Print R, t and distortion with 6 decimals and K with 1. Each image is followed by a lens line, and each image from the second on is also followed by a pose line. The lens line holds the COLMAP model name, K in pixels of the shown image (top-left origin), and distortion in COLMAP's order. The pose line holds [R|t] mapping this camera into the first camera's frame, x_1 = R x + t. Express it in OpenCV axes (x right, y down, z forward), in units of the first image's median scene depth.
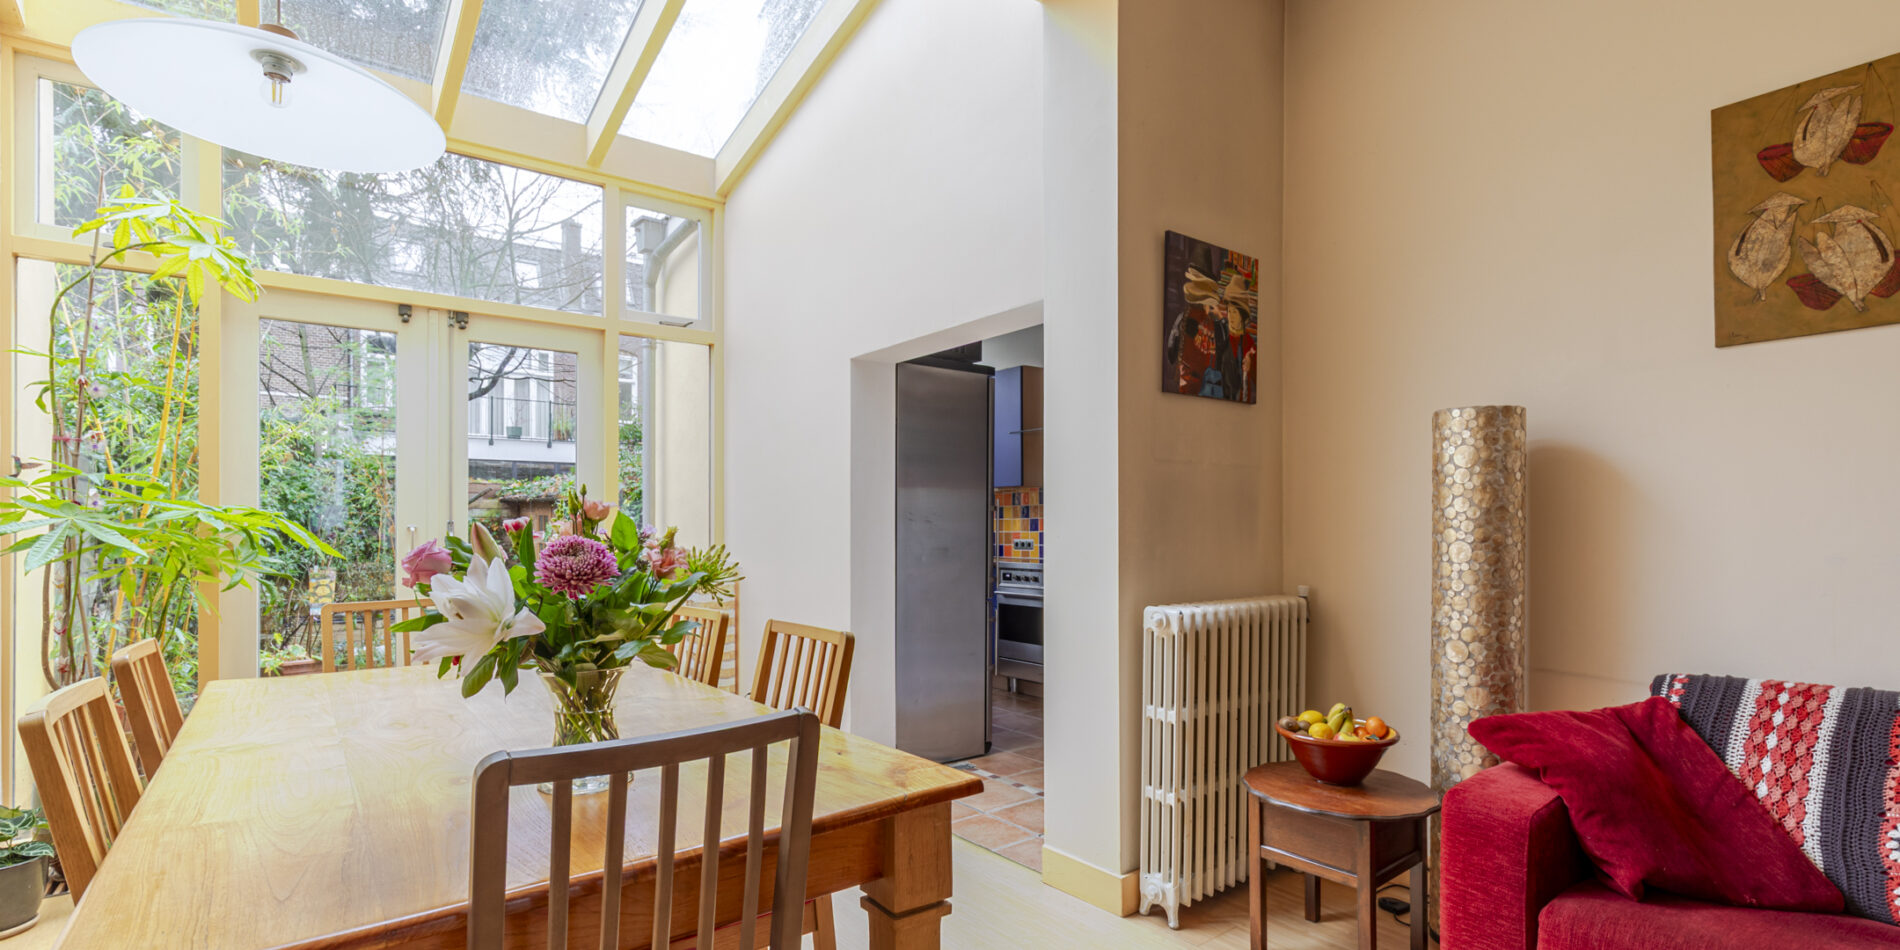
lens RADIAL K [[855.2, 0, 947.6], [0, 855.2, 515.0], [0, 0, 1]] dist [0.003272, 0.000385]
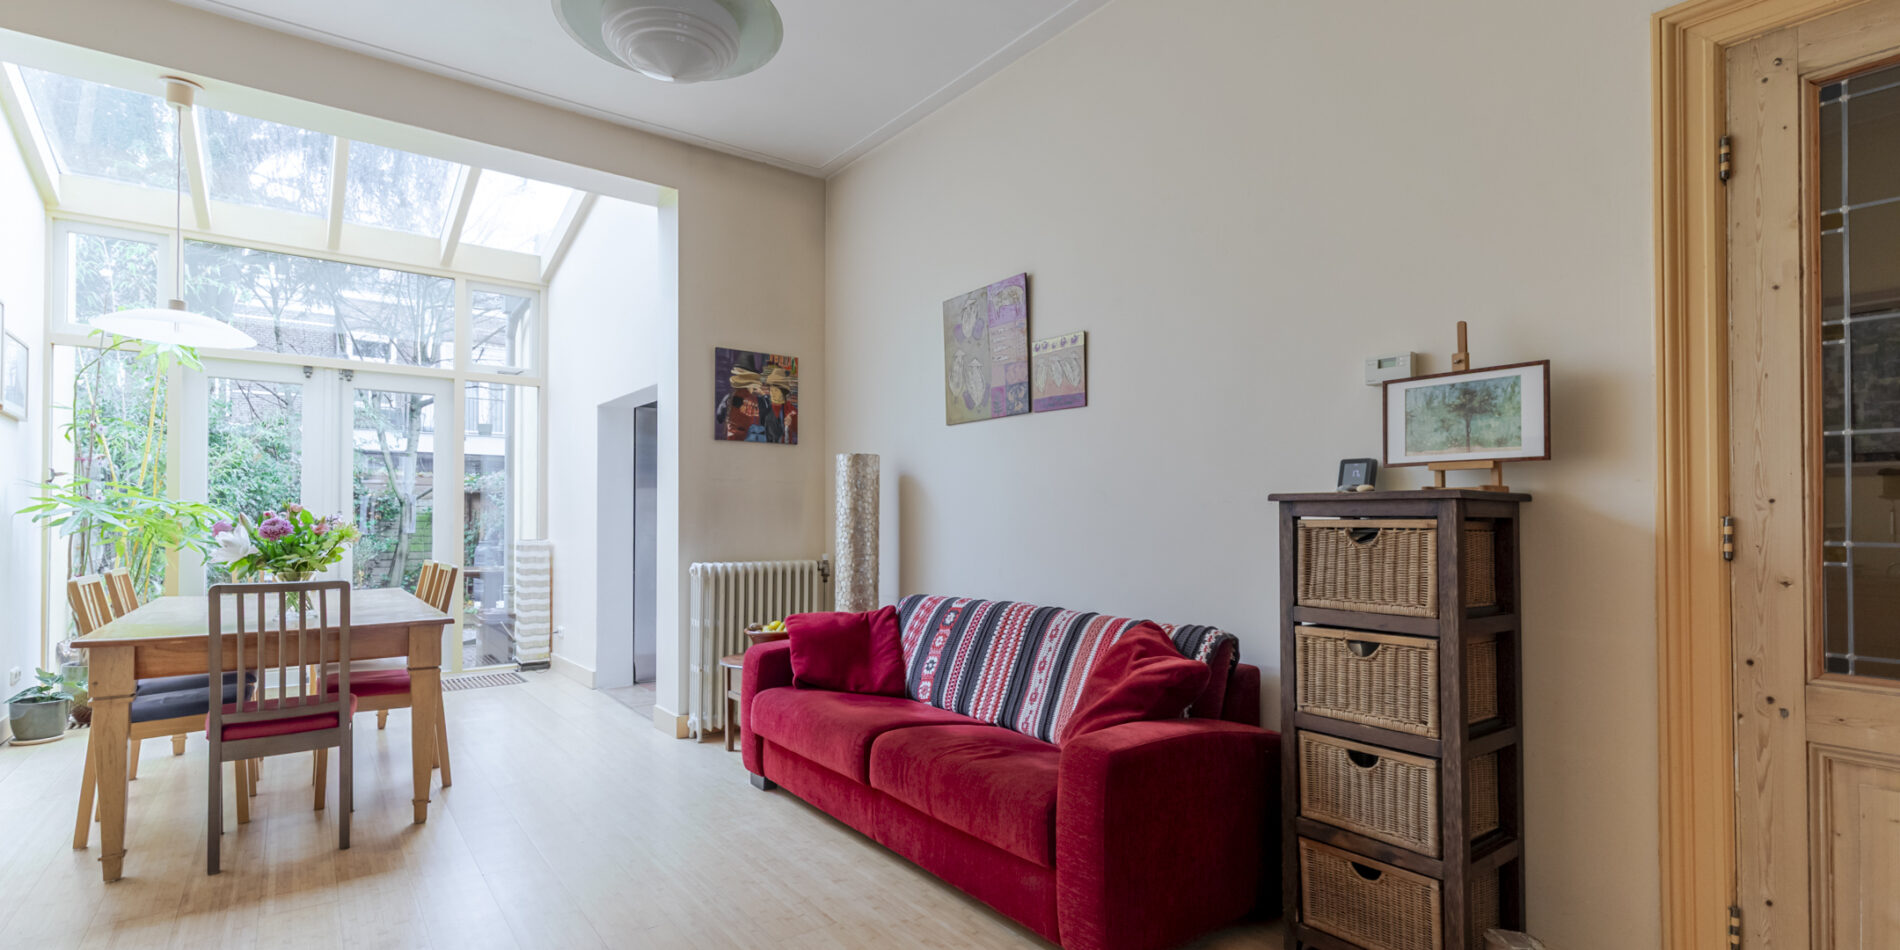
lens RADIAL K [[858.7, 0, 949.8], [0, 858.7, 503.4], [0, 0, 1]] dist [0.007471, -0.000539]
pose [[0.999936, 0.007997, -0.008028, 0.698449], [-0.008030, 0.999960, -0.004063, -0.011017], [0.007995, 0.004127, 0.999960, -0.692450]]
